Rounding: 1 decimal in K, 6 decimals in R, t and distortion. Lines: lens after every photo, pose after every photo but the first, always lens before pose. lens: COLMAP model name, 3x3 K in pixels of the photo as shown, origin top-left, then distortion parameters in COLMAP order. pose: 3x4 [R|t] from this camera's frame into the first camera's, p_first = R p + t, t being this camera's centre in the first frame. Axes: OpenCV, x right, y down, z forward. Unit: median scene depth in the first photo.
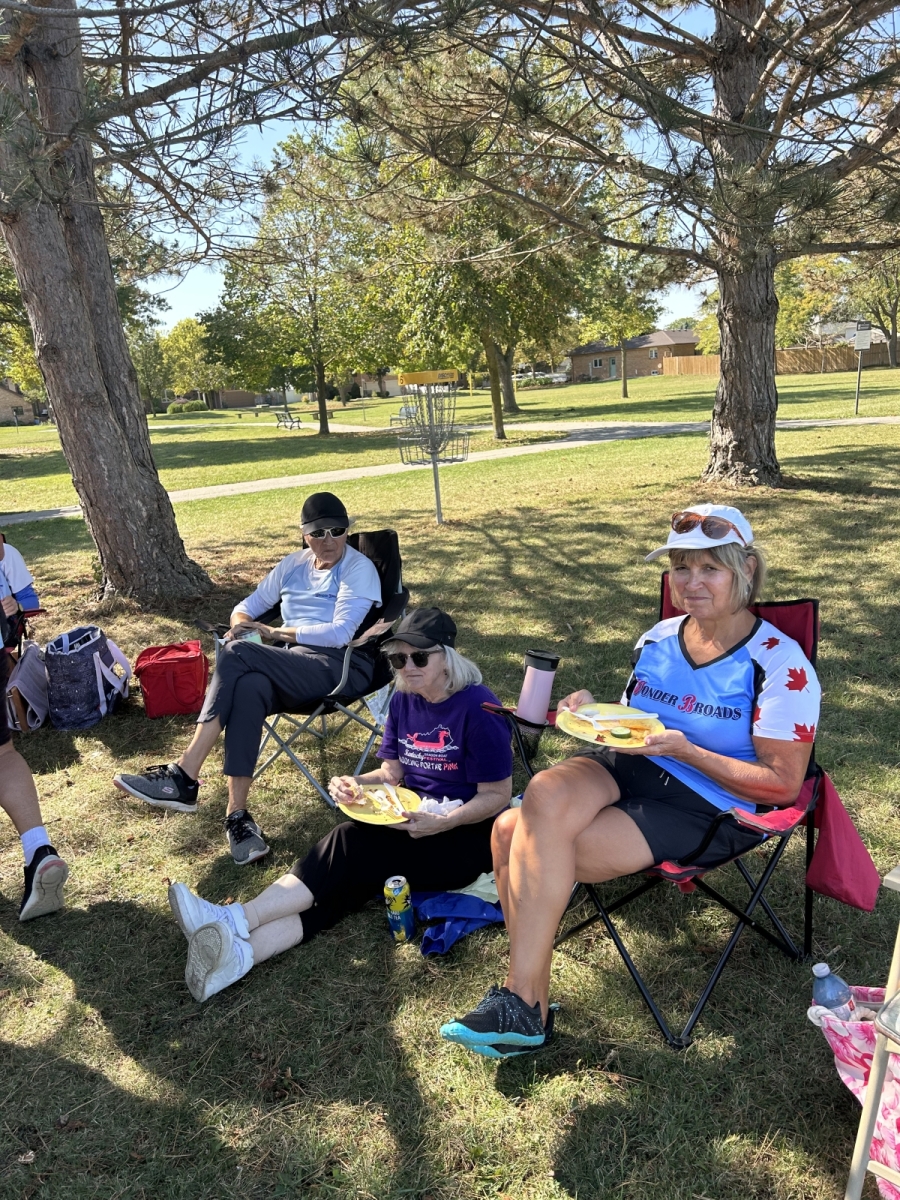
lens RADIAL K [[921.2, 0, 450.0], [0, 921.2, 614.1], [0, 0, 1]] dist [0.031151, -0.013249]
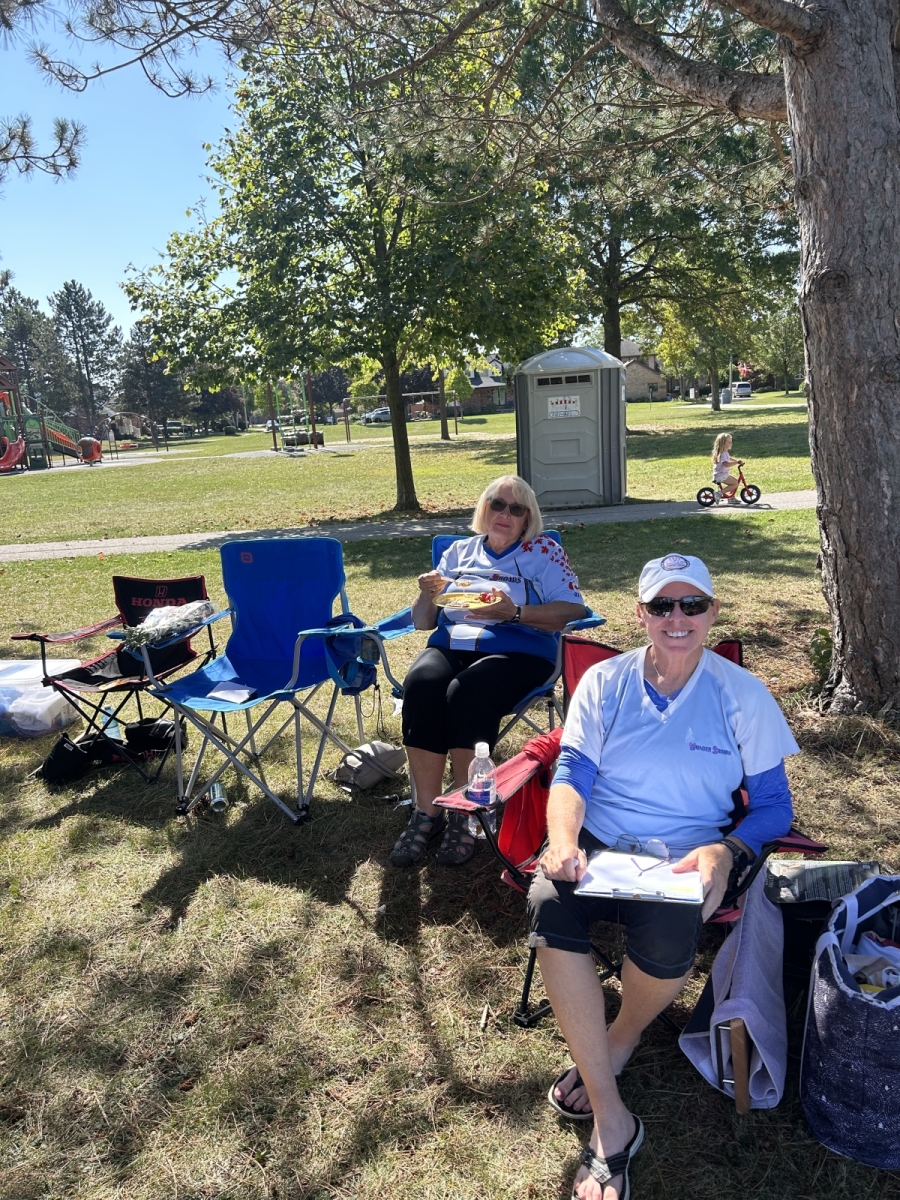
lens RADIAL K [[921.2, 0, 450.0], [0, 921.2, 614.1], [0, 0, 1]] dist [0.031151, -0.013249]
pose [[0.806001, 0.152488, -0.571935, -0.192906], [-0.138991, 0.987988, 0.067541, -0.065781], [0.575364, 0.025056, 0.817514, 0.299420]]
